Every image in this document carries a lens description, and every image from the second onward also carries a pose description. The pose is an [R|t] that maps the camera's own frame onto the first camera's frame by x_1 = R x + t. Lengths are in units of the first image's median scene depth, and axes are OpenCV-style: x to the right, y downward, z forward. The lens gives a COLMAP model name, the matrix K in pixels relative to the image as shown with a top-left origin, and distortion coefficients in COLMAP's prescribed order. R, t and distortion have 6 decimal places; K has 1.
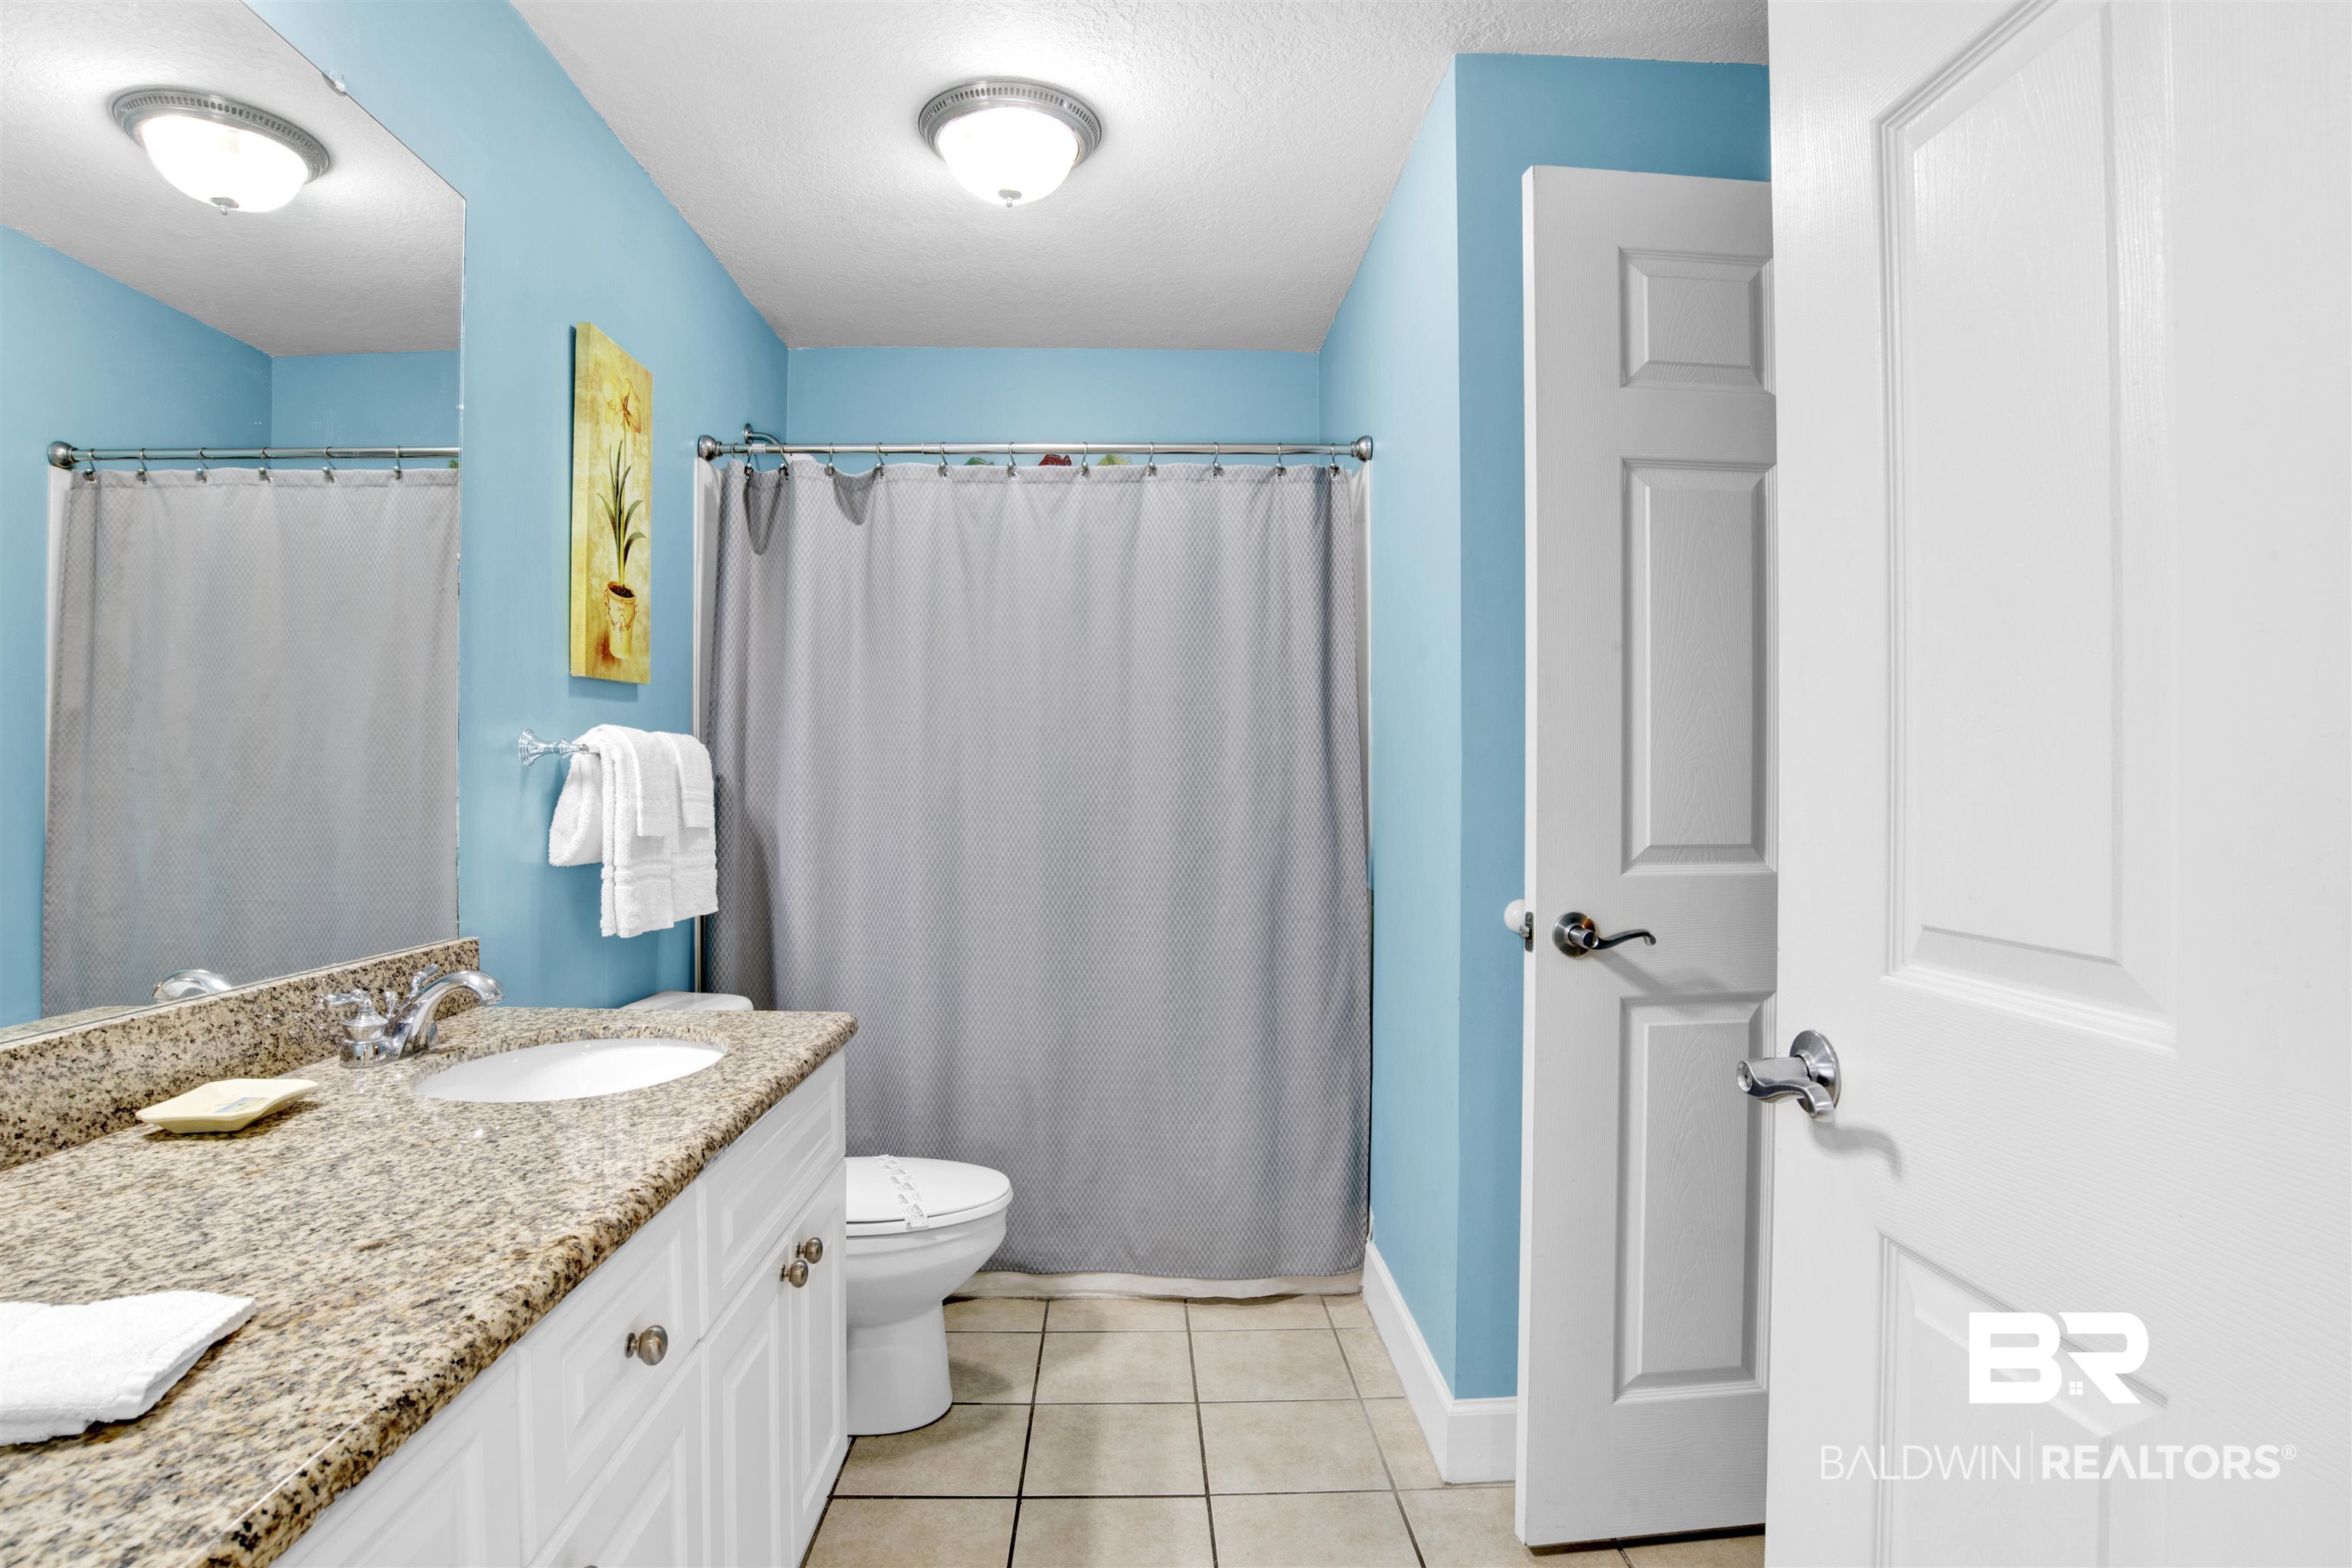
lens RADIAL K [[1245.2, 0, 1117.6], [0, 1245.2, 789.5], [0, 0, 1]] dist [-0.074037, 0.024619]
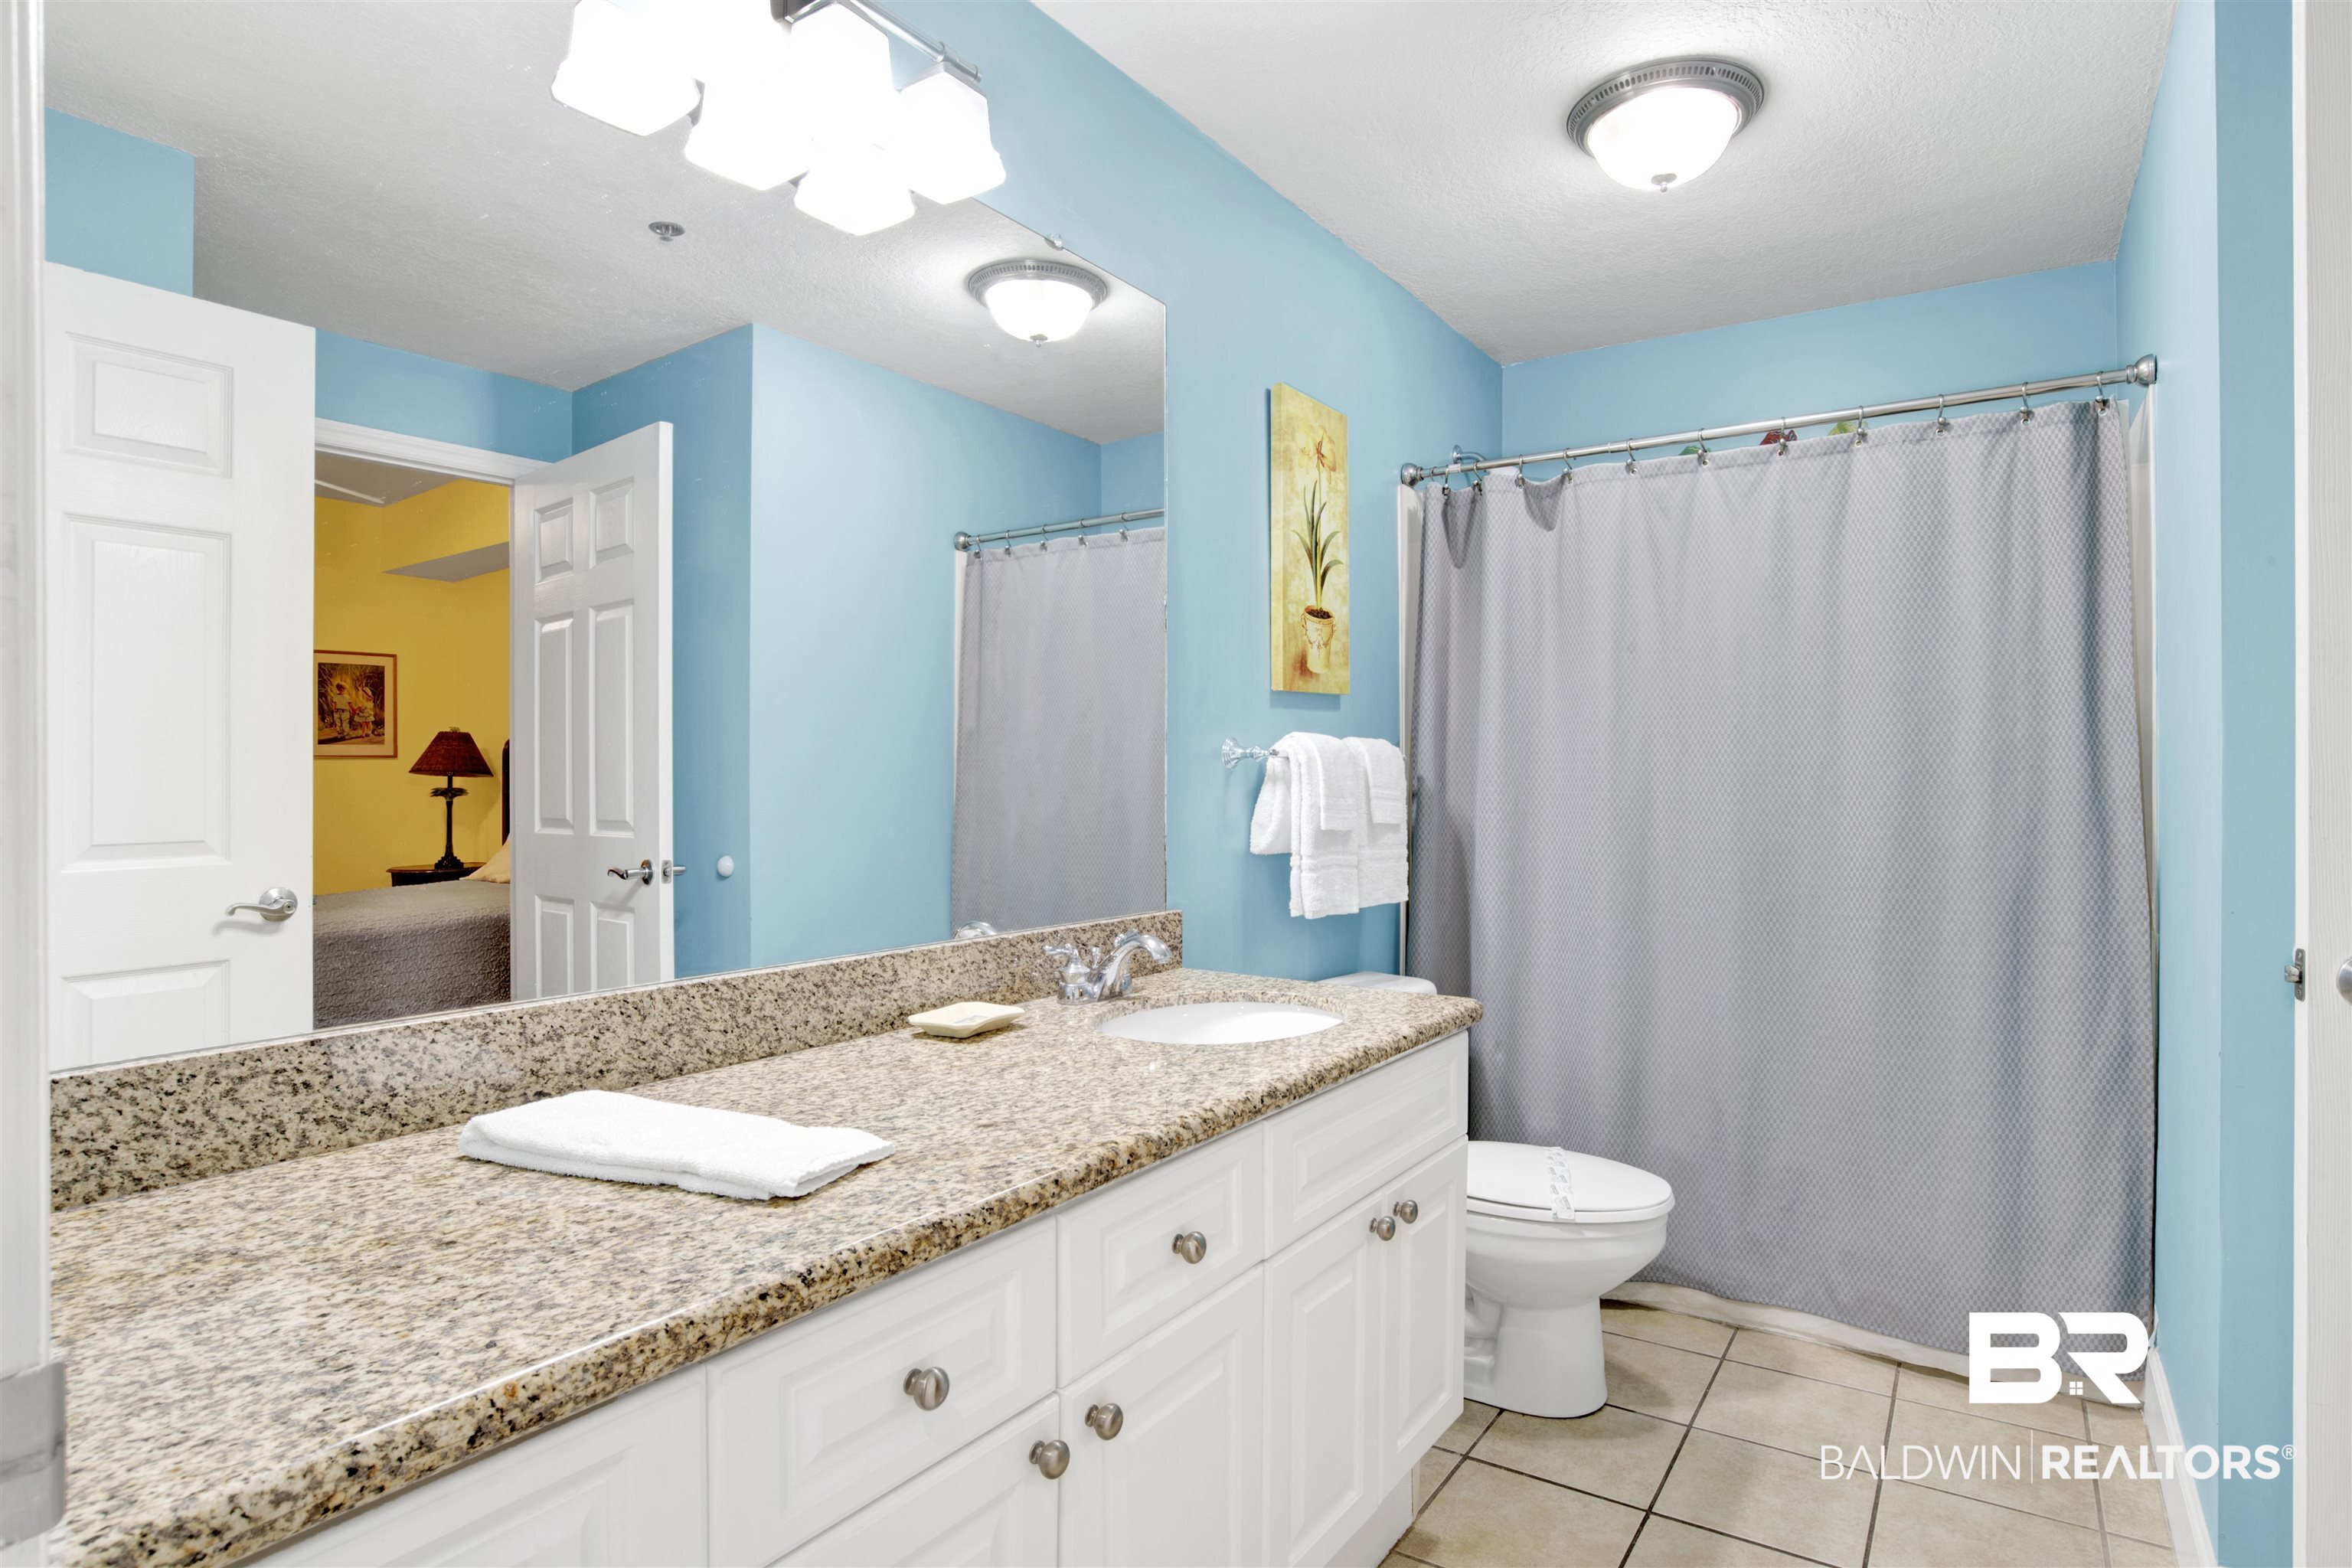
lens RADIAL K [[1245.2, 0, 1215.0], [0, 1245.2, 792.4], [0, 0, 1]] dist [-0.074037, 0.024619]
pose [[0.821571, 0.002863, -0.570098, 0.172269], [-0.001605, 0.999995, 0.002708, 0.000433], [0.570103, -0.001310, 0.821572, 0.002745]]
